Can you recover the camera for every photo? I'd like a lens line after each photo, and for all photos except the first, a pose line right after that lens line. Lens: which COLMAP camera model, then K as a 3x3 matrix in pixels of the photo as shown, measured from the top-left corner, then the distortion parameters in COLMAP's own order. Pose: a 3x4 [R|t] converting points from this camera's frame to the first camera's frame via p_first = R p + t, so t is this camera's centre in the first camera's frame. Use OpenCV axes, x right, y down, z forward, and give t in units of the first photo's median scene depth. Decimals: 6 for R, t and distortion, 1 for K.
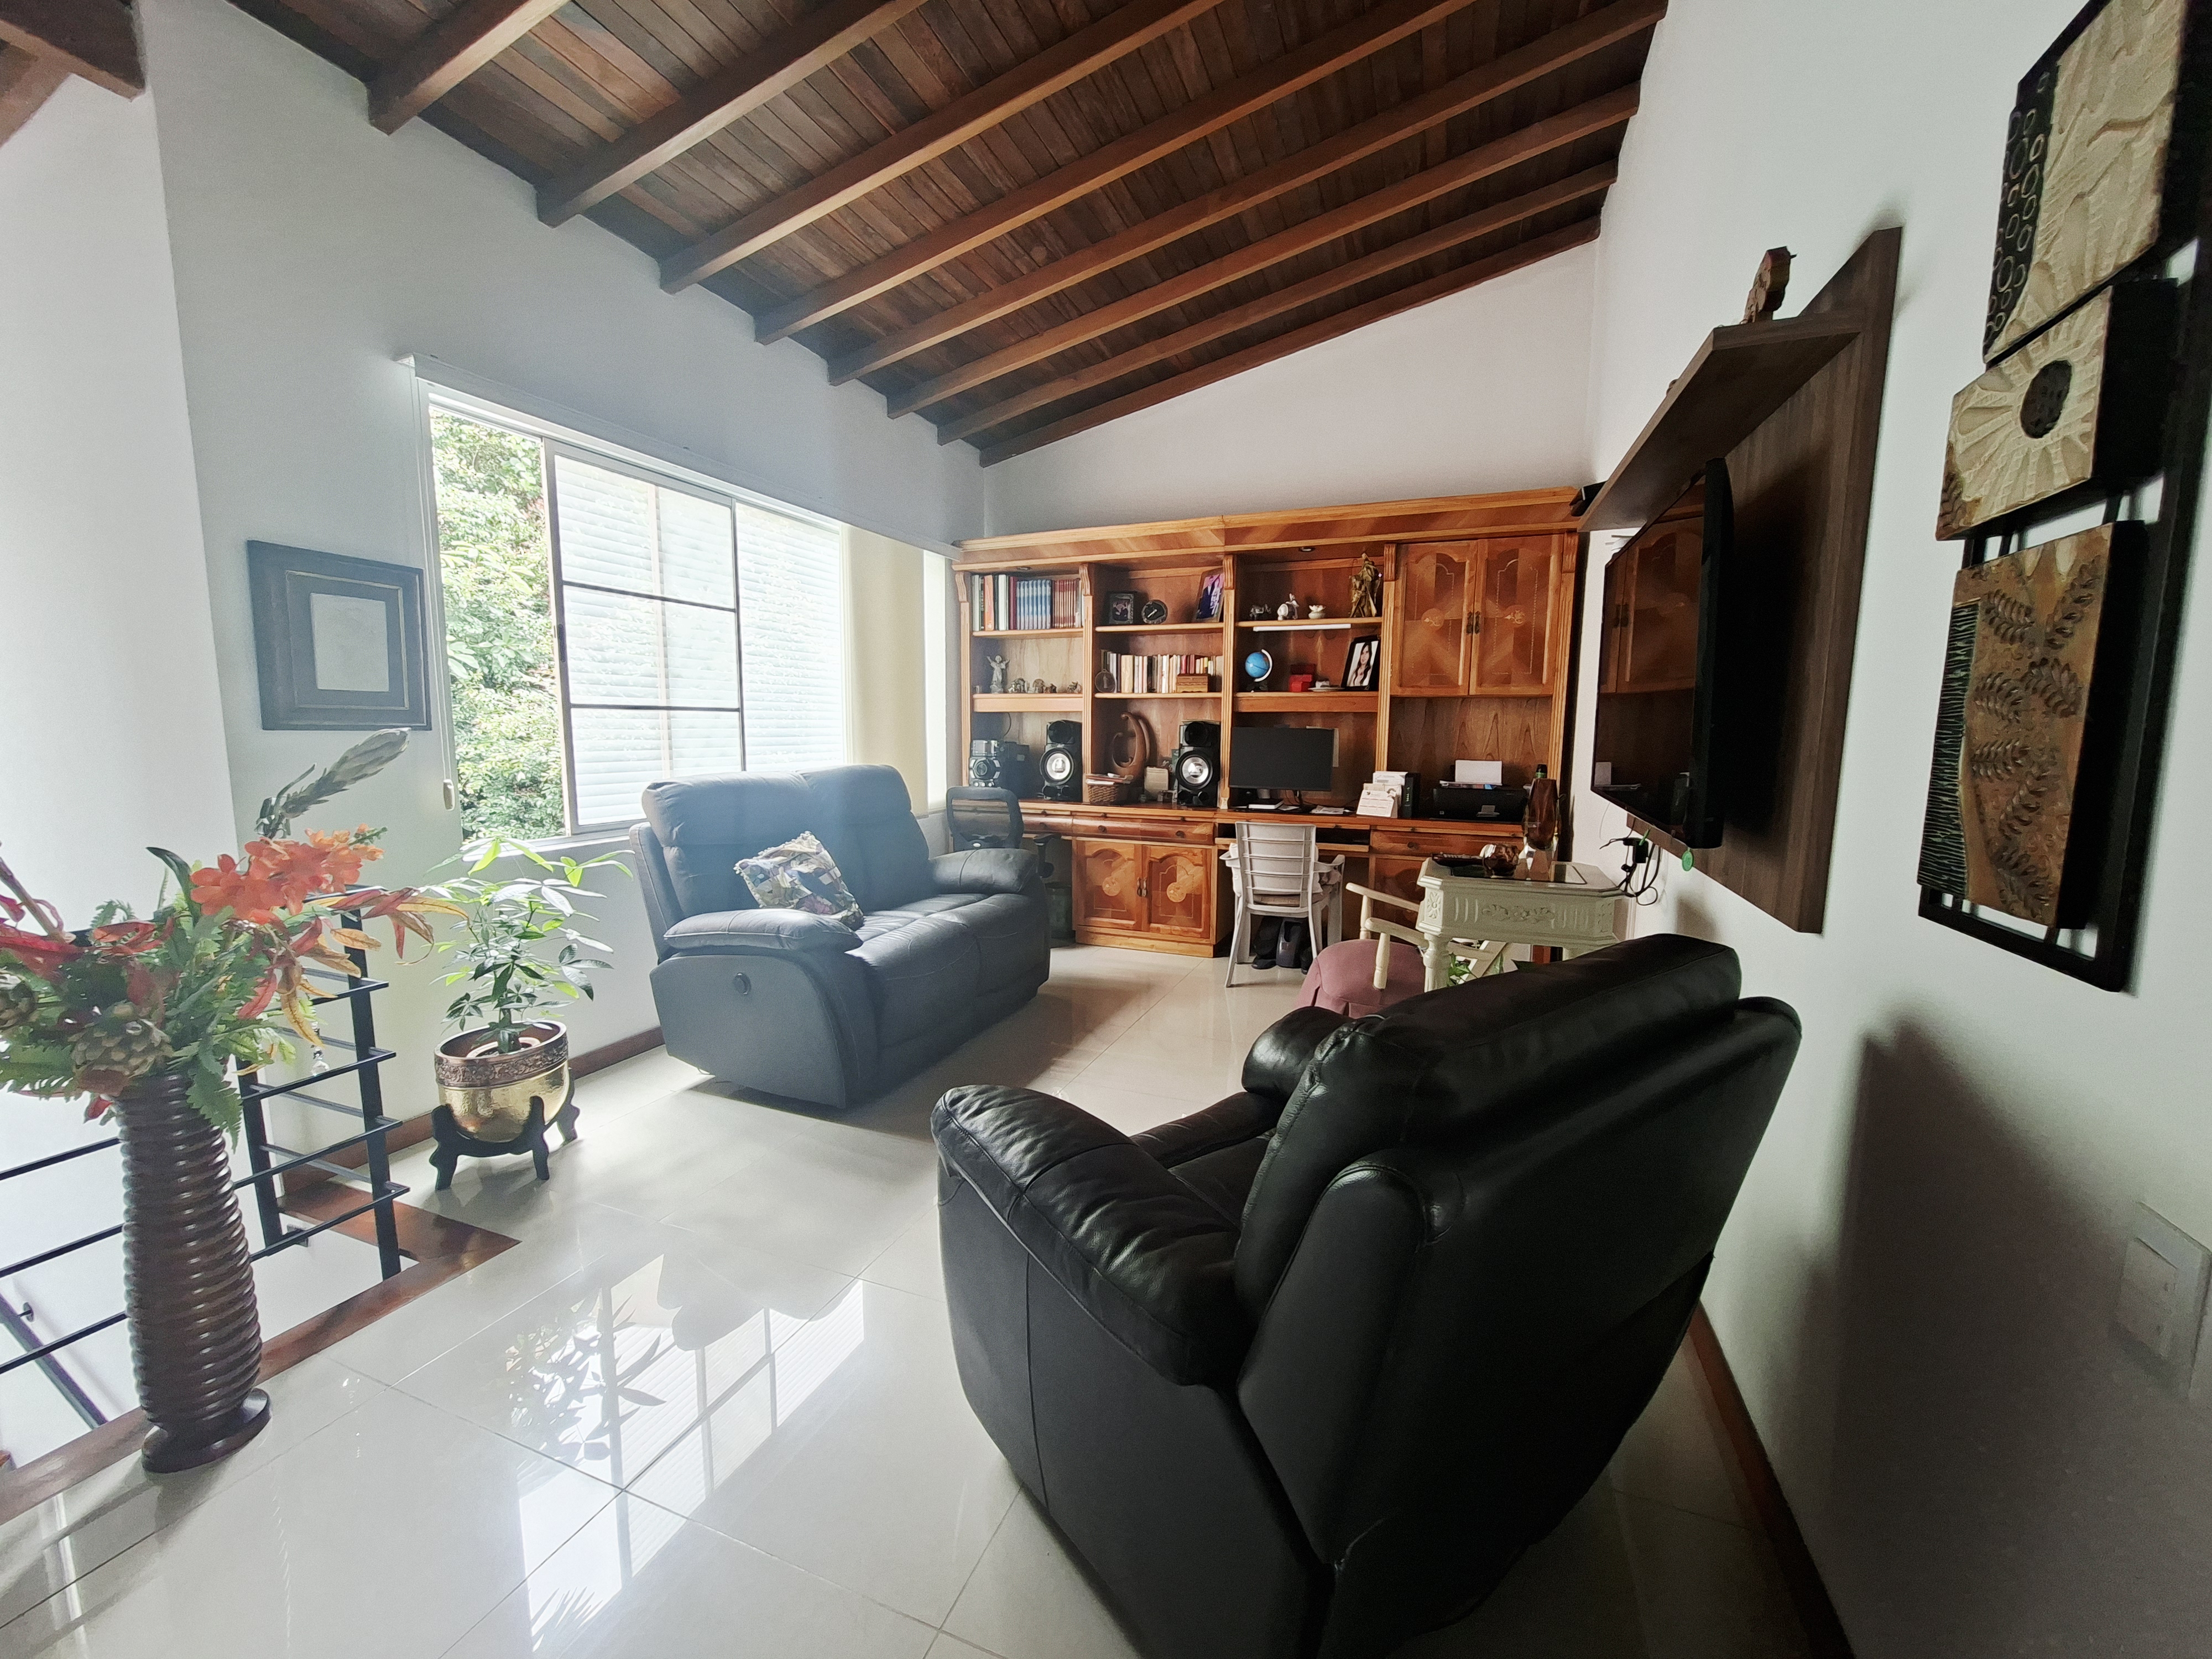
lens RADIAL K [[876.6, 0, 1121.8], [0, 876.6, 832.3], [0, 0, 1]] dist [0.000779, 0.000413]
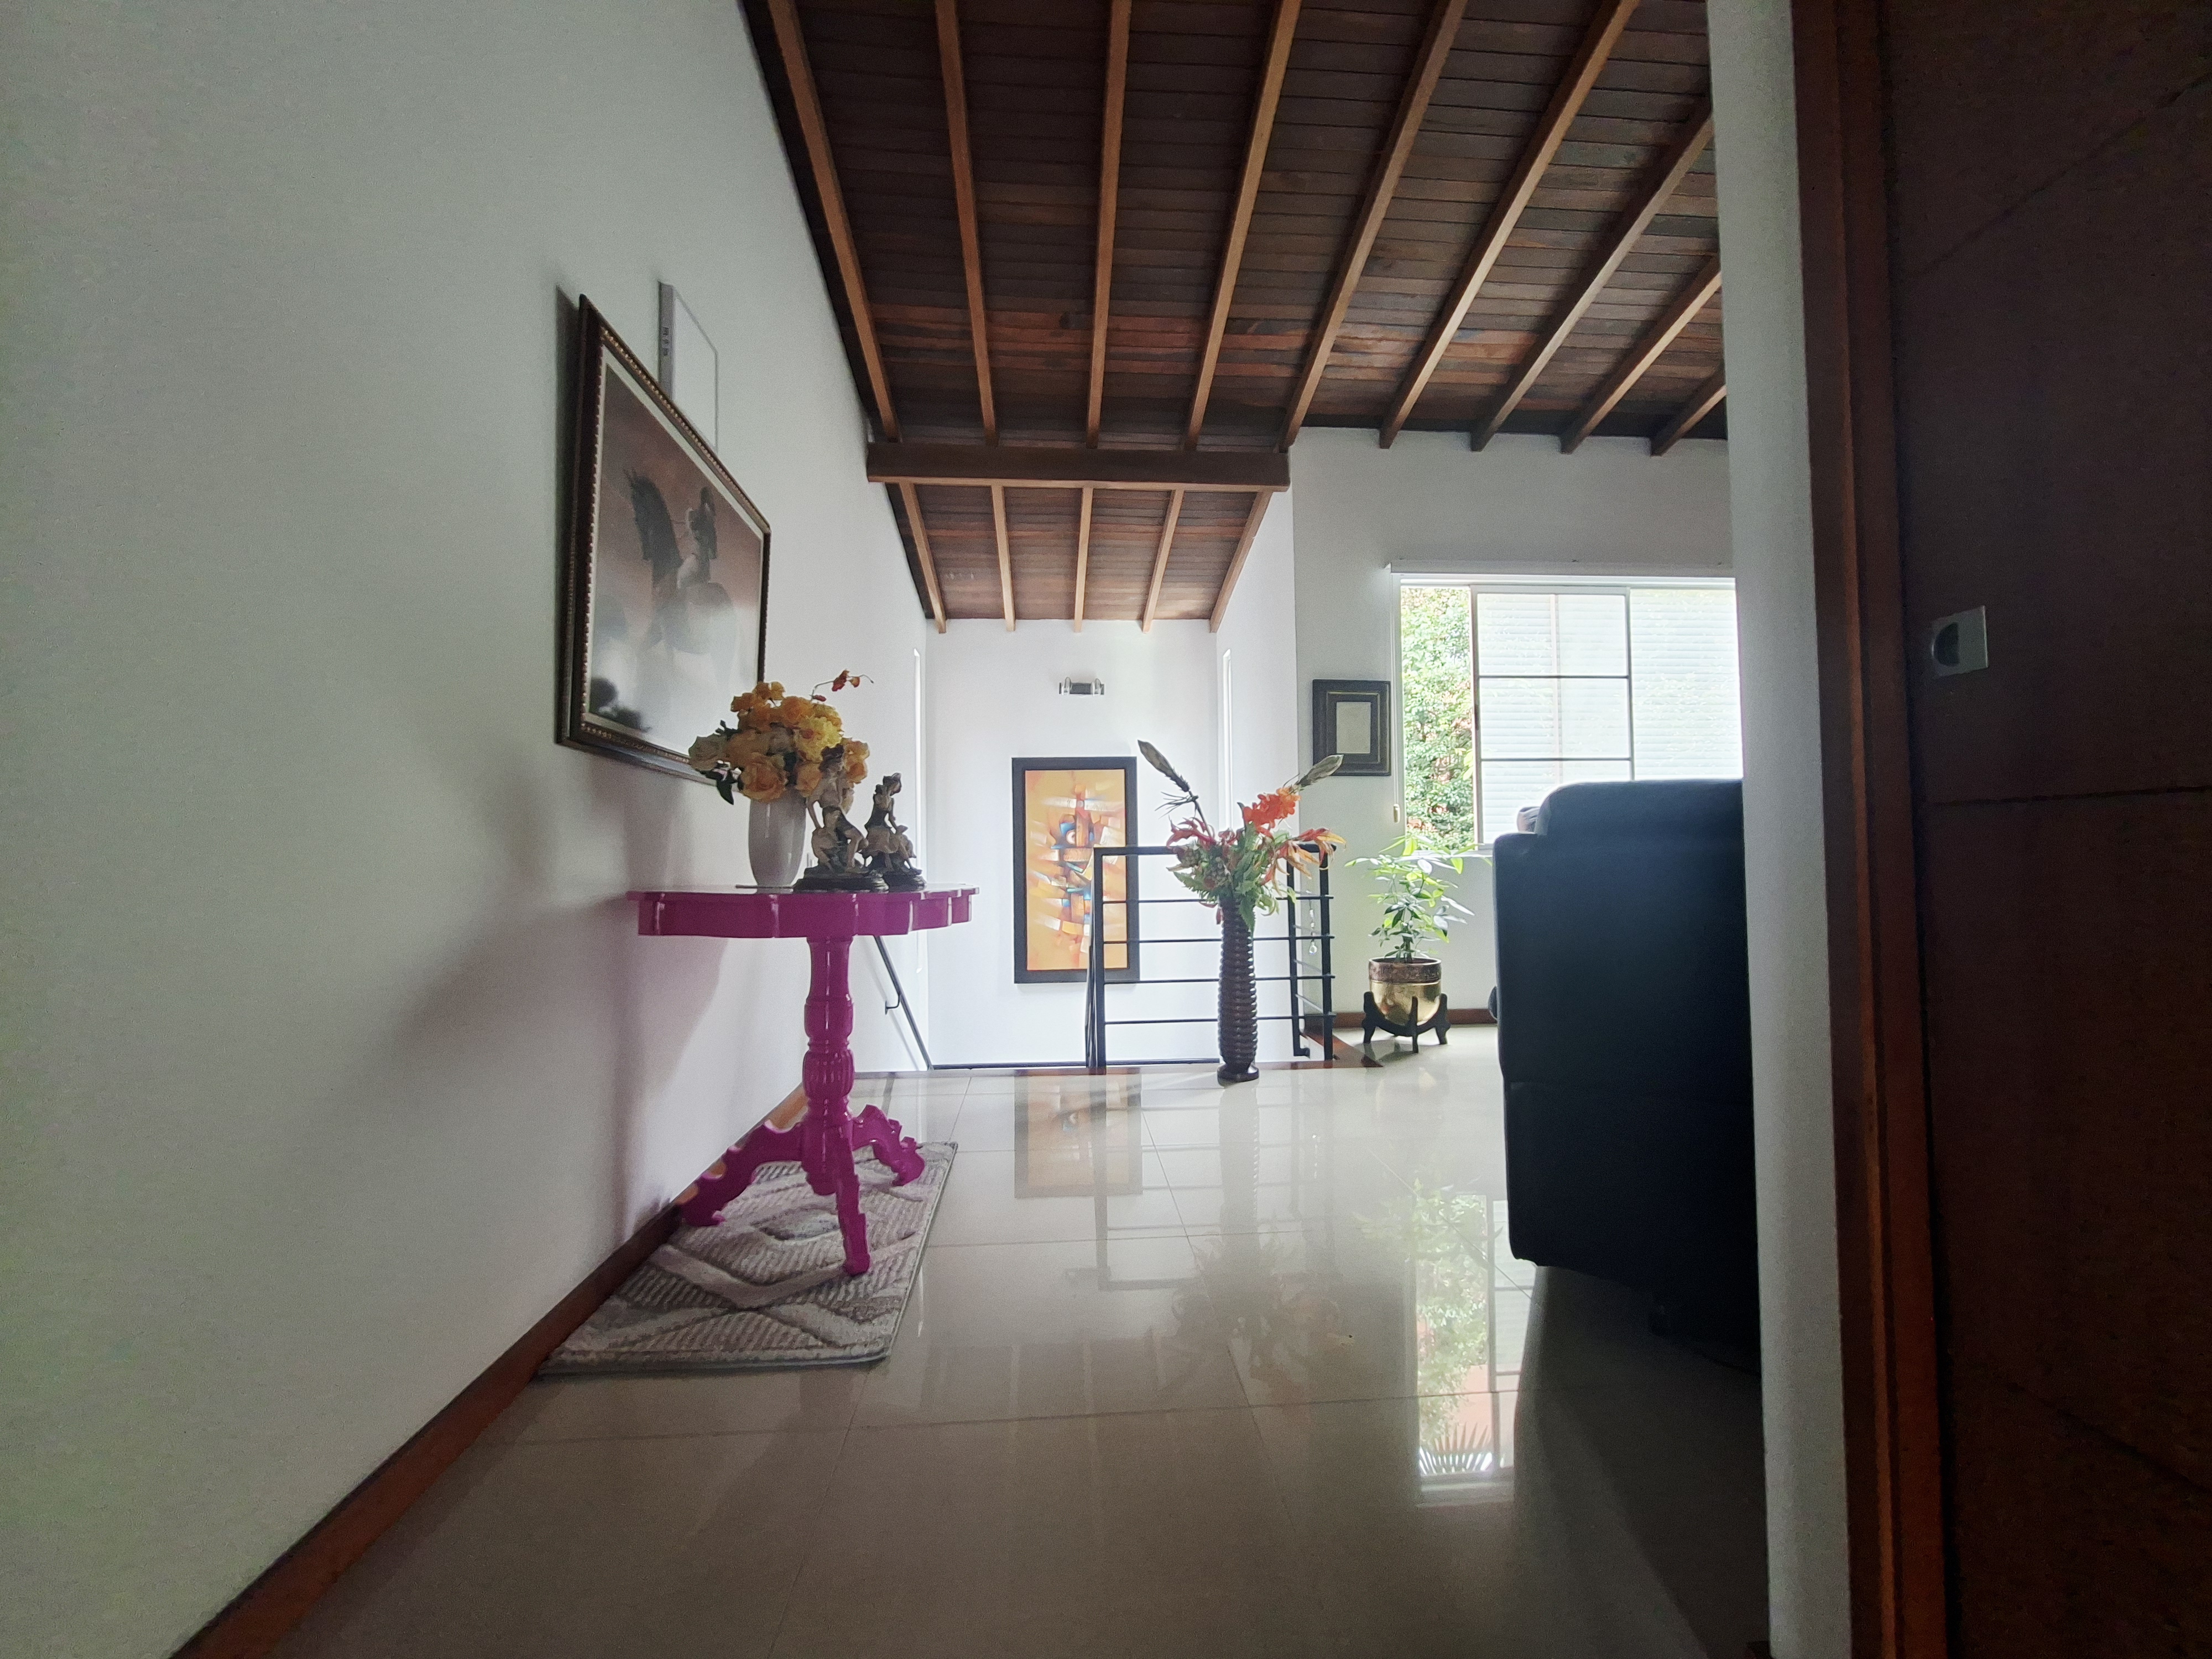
lens RADIAL K [[886.9, 0, 1112.3], [0, 886.9, 828.9], [0, 0, 1]] dist [-0.001953, 0.002971]
pose [[0.424598, -0.043218, -0.904350, 0.507547], [-0.094278, 0.991319, -0.091638, 0.189650], [0.900460, 0.124170, 0.416838, -0.162533]]
